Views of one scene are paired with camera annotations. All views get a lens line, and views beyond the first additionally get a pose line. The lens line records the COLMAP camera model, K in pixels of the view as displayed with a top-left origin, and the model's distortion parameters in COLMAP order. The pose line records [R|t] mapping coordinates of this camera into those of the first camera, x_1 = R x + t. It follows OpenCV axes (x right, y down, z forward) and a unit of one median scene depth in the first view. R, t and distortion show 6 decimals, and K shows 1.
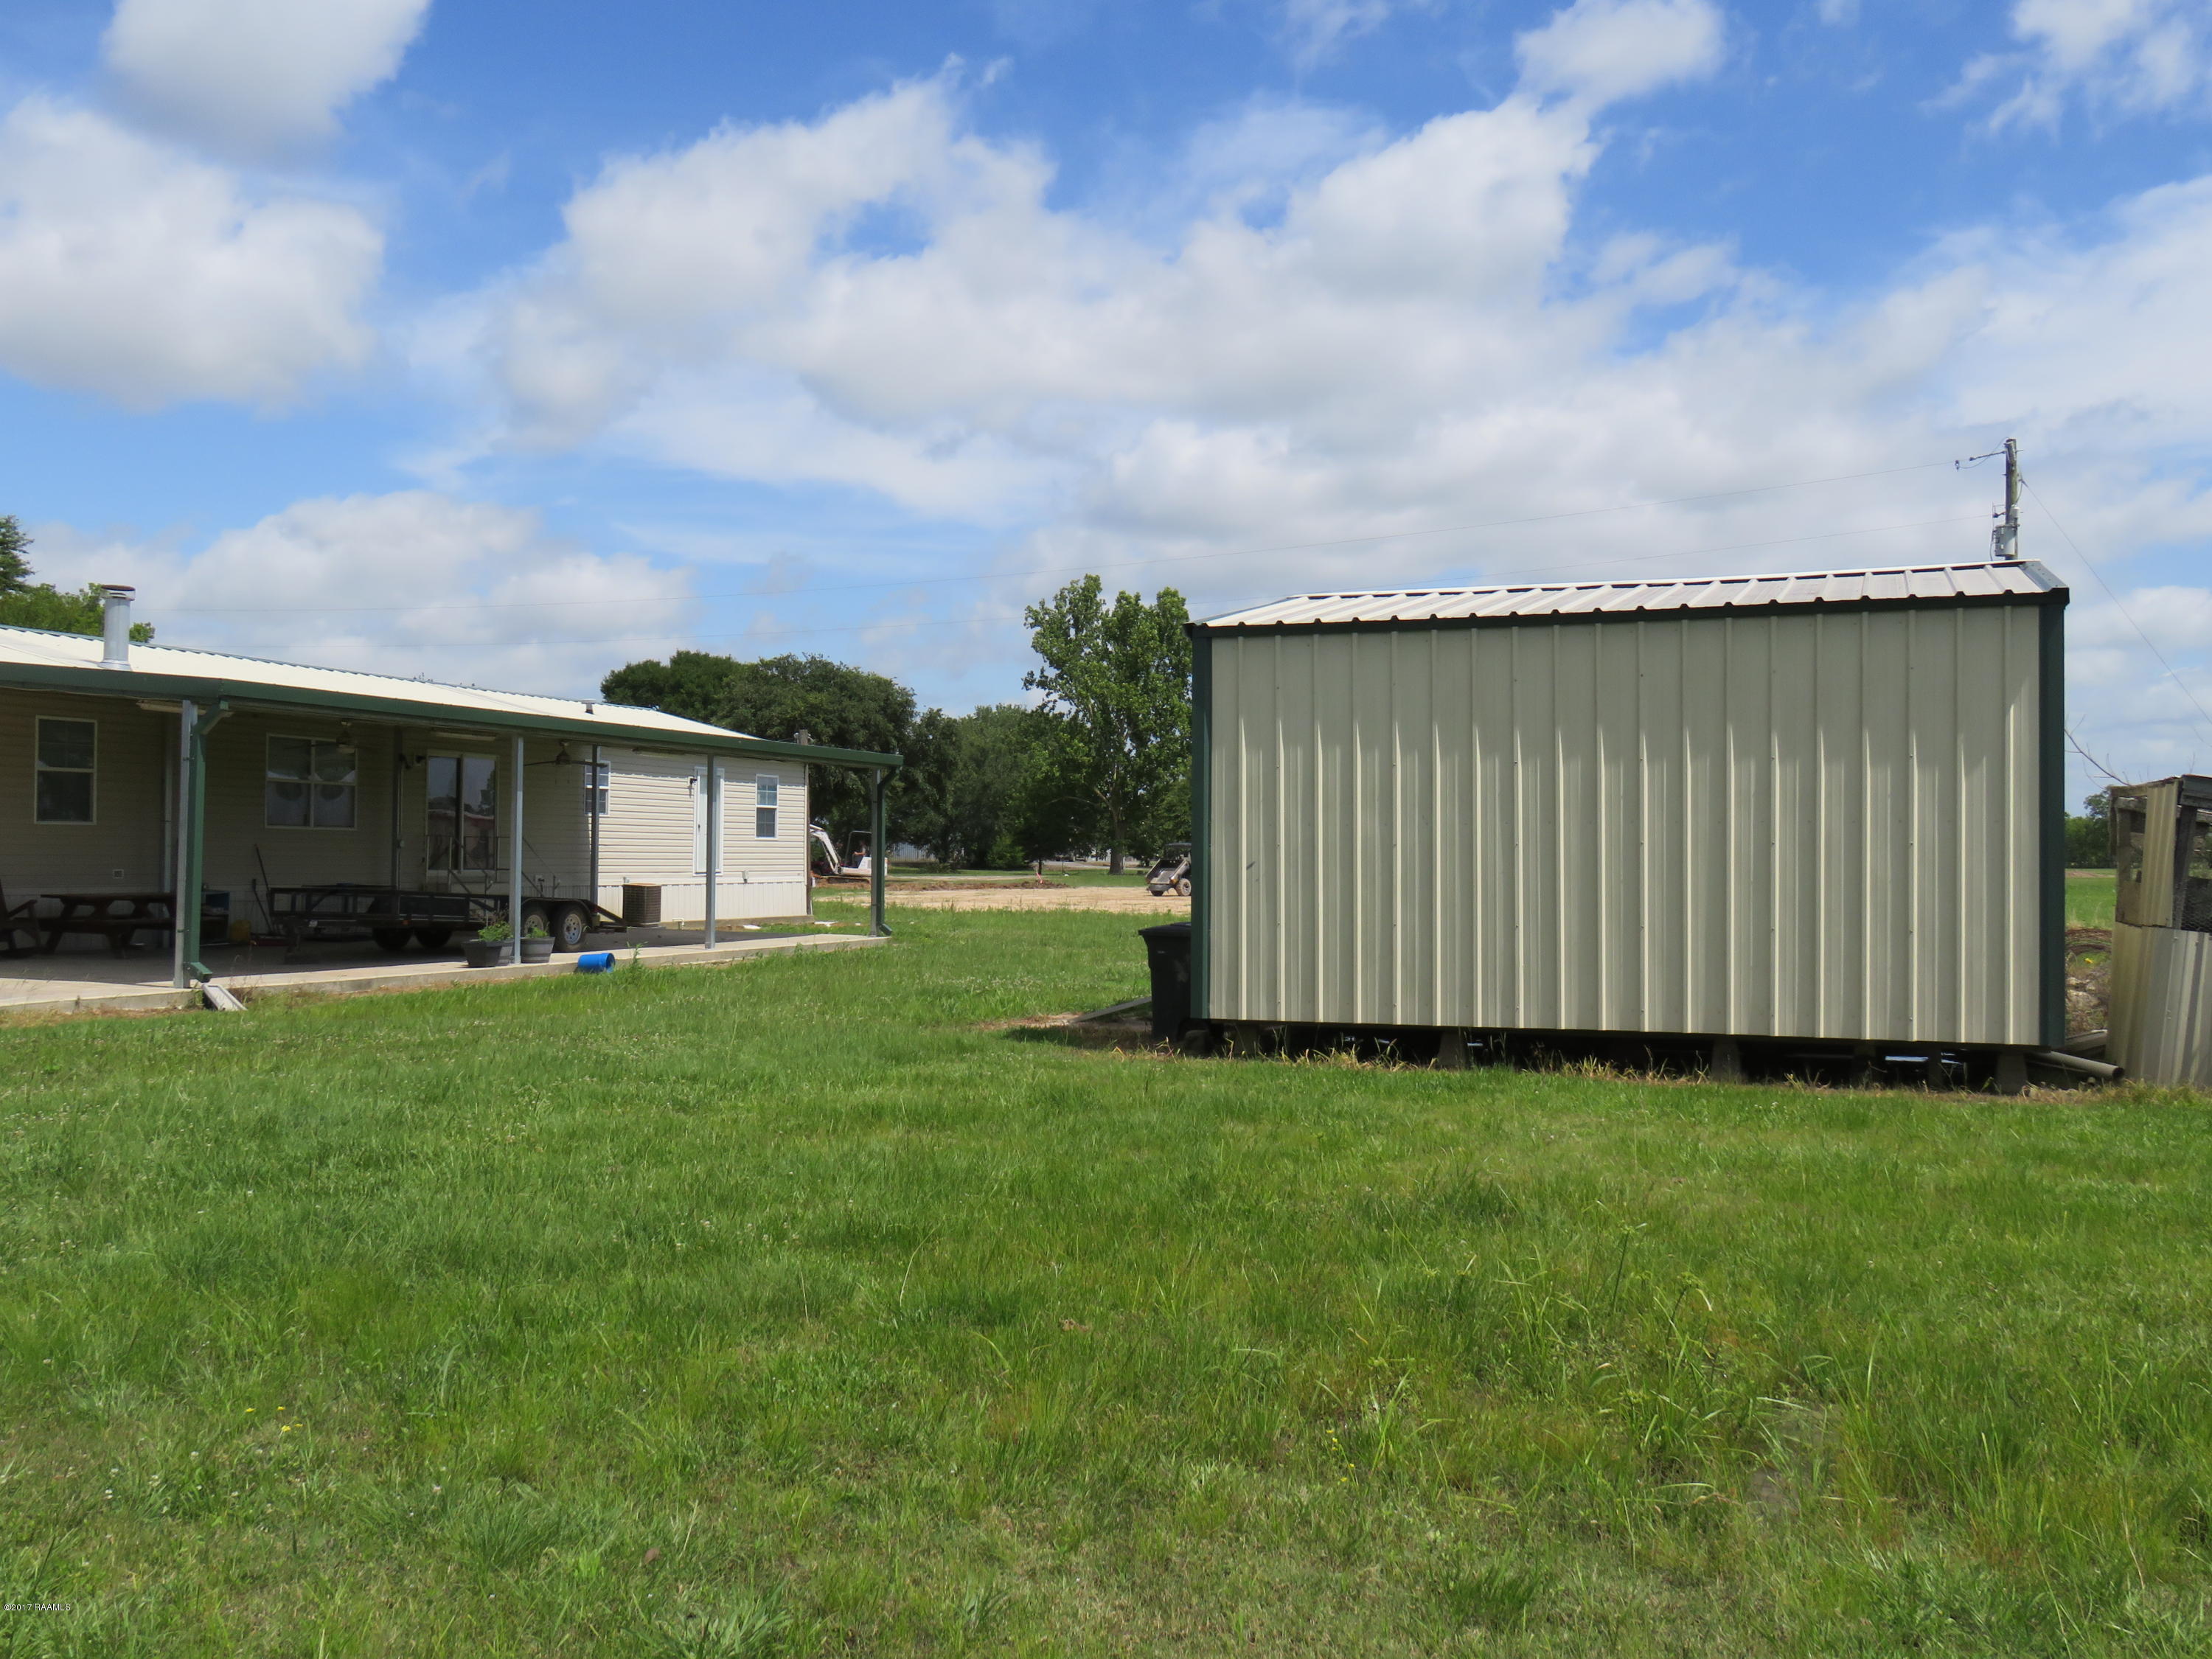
lens RADIAL K [[1941.4, 0, 1106.0], [0, 1941.4, 829.5], [0, 0, 1]] dist [-0.062090, 0.060477]
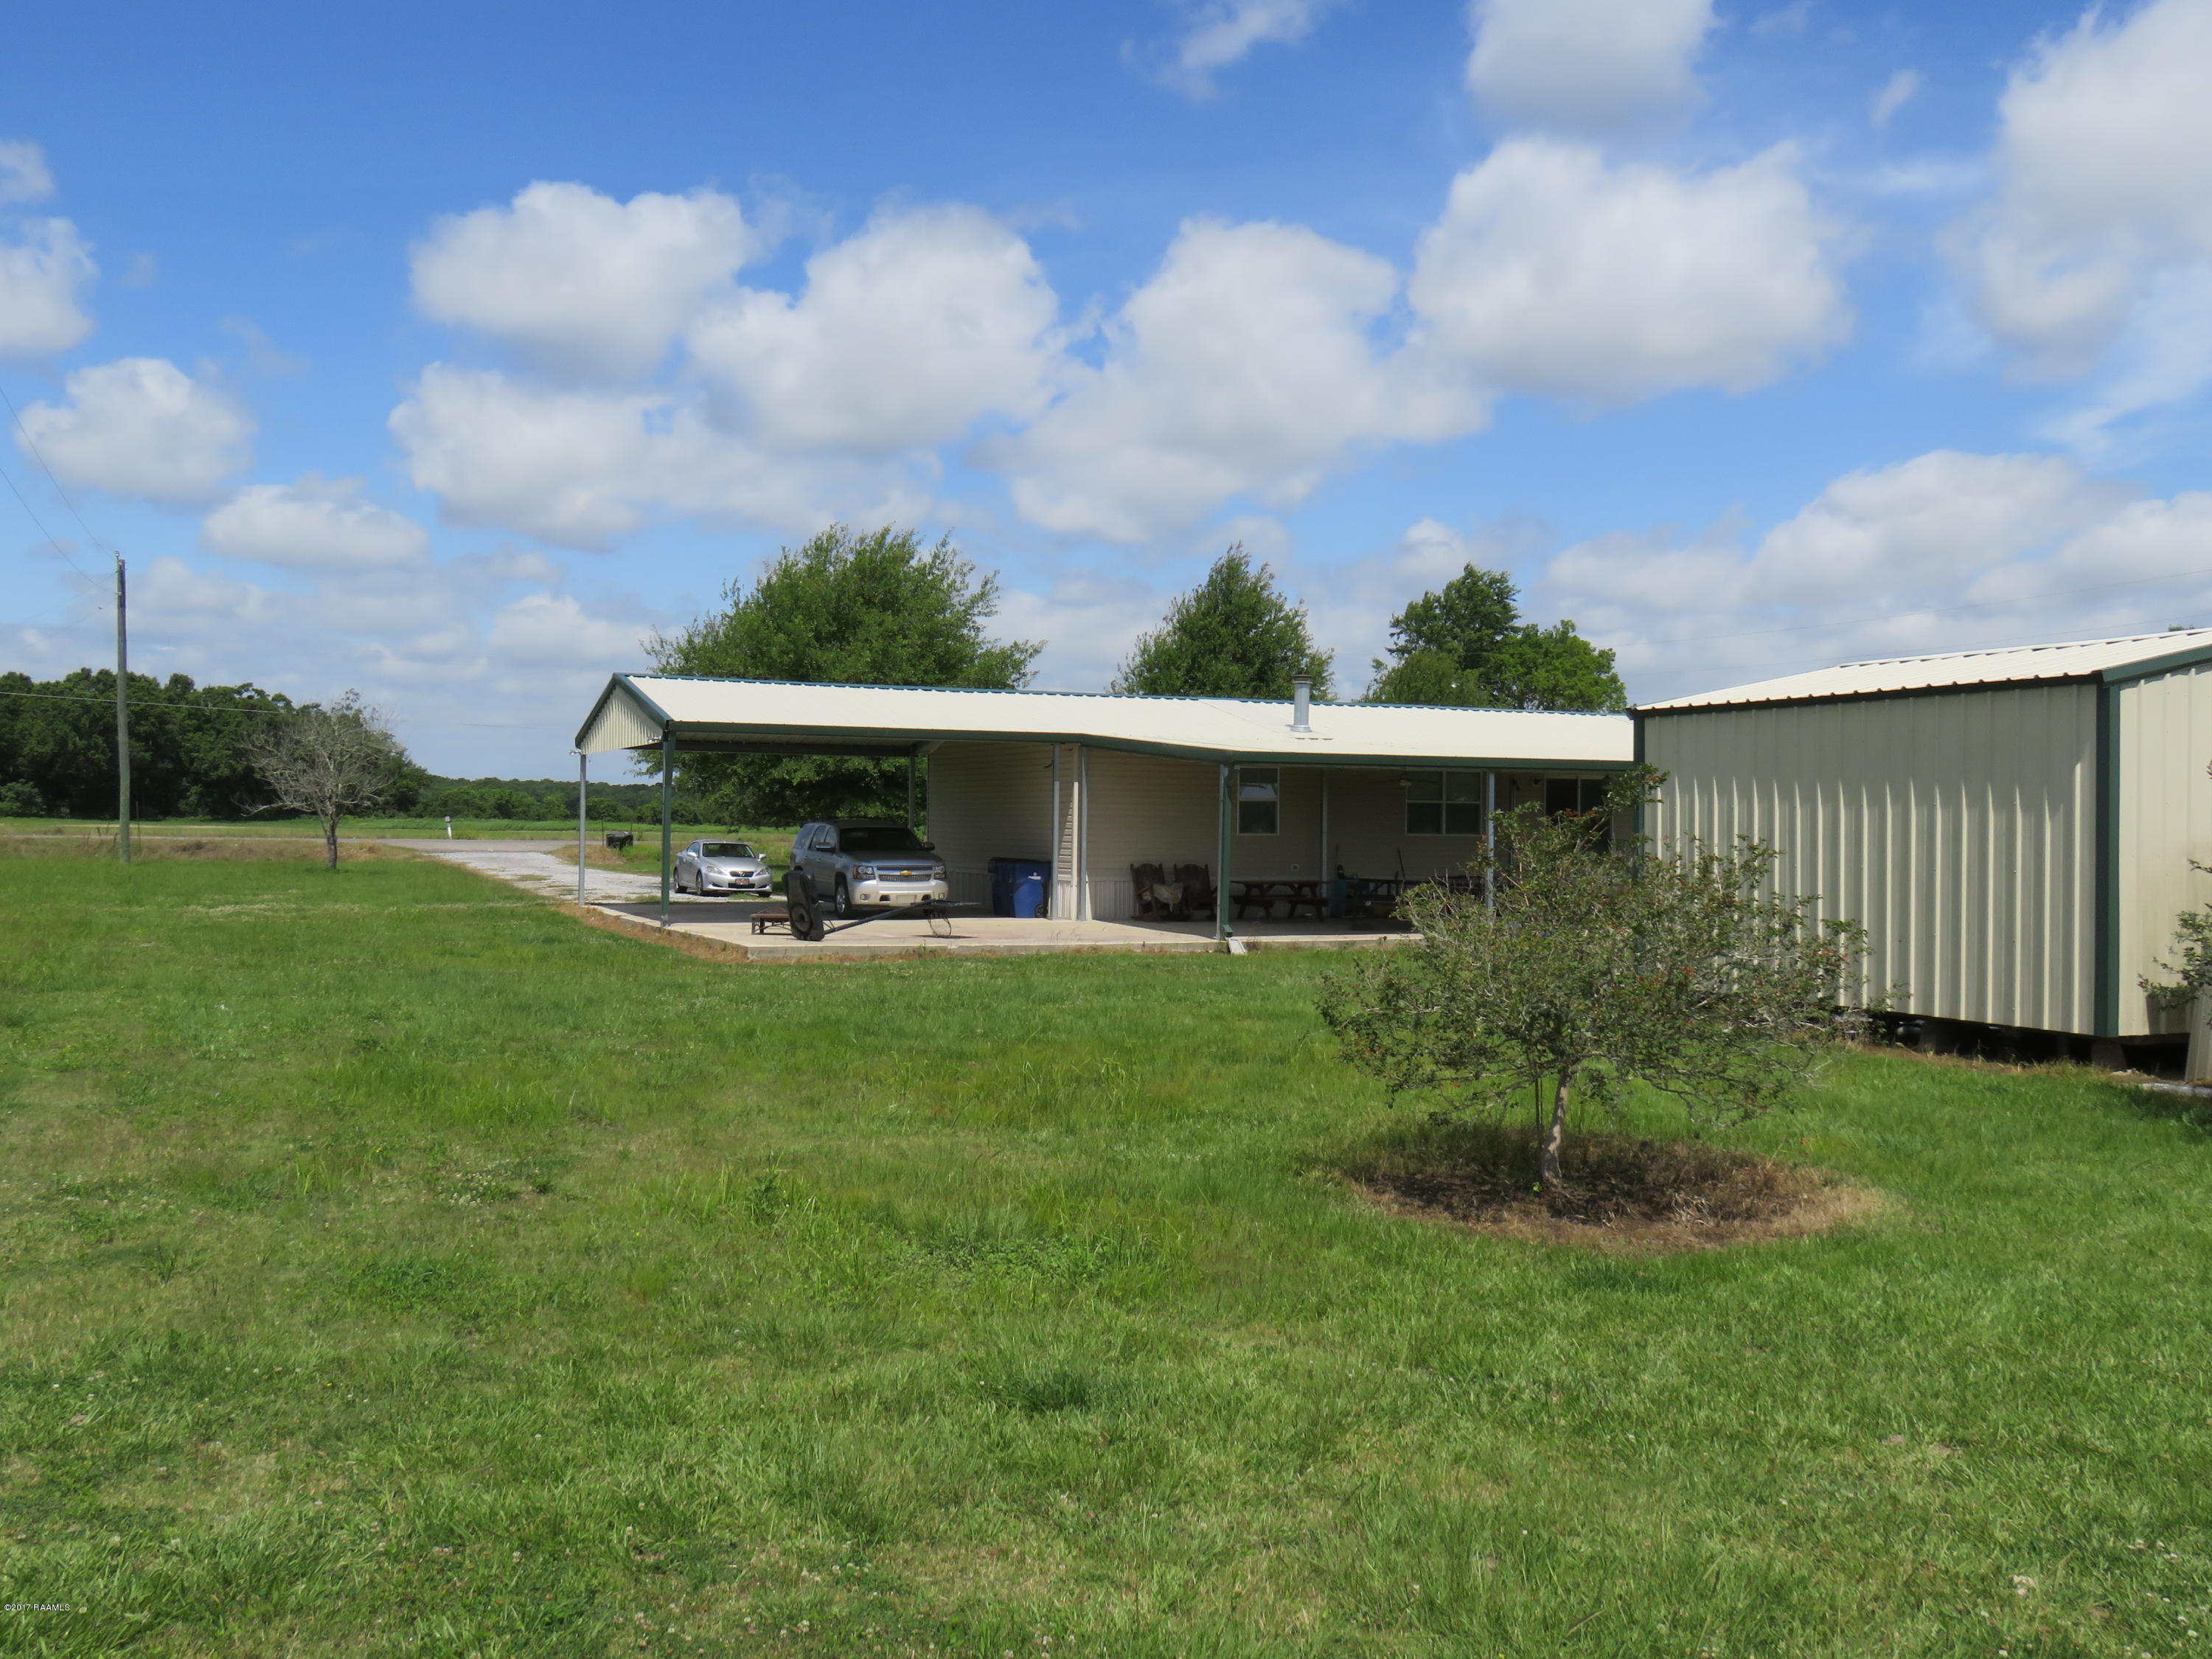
lens RADIAL K [[1941.4, 0, 1106.0], [0, 1941.4, 829.5], [0, 0, 1]] dist [-0.062090, 0.060477]
pose [[0.704624, -0.002048, -0.709578, 0.466608], [0.012084, 0.999885, 0.009114, -0.020931], [0.709478, -0.014996, 0.704568, -0.170548]]
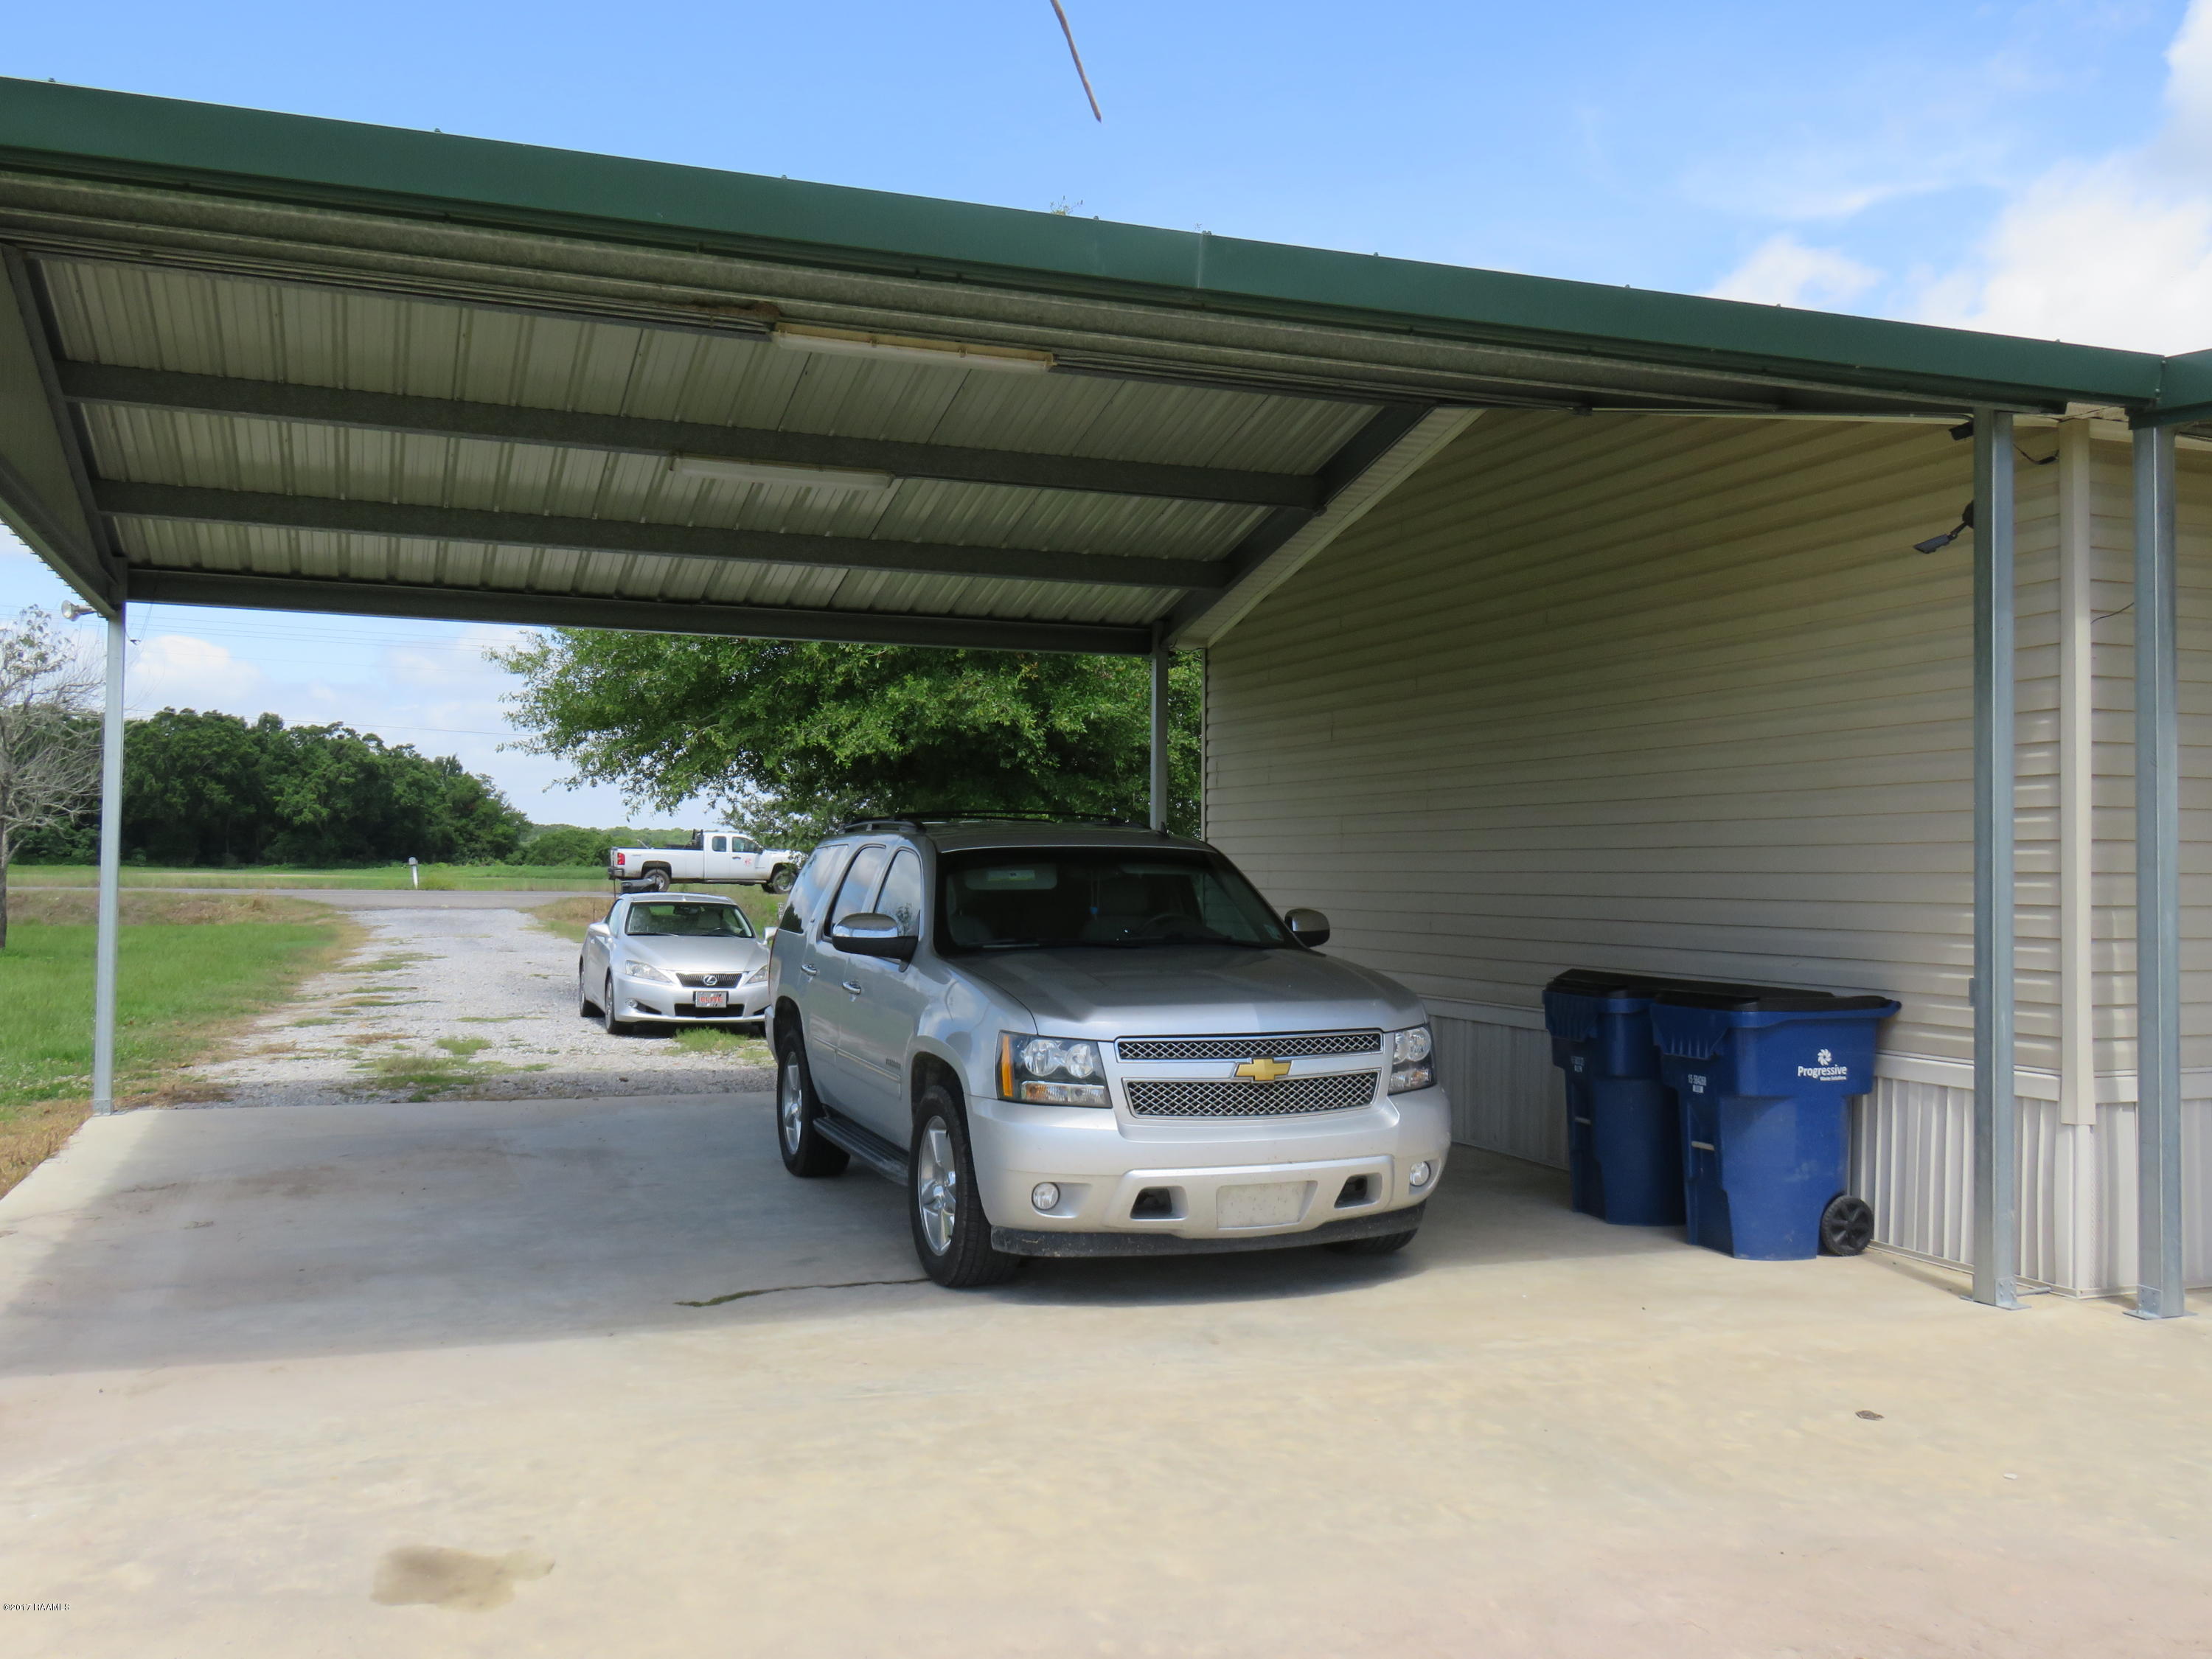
lens RADIAL K [[1941.4, 0, 1106.0], [0, 1941.4, 829.5], [0, 0, 1]] dist [-0.062090, 0.060477]
pose [[0.656396, -0.022126, -0.754092, -0.459922], [0.014354, 0.999755, -0.016839, -0.008071], [0.754280, 0.000229, 0.656553, 0.534094]]
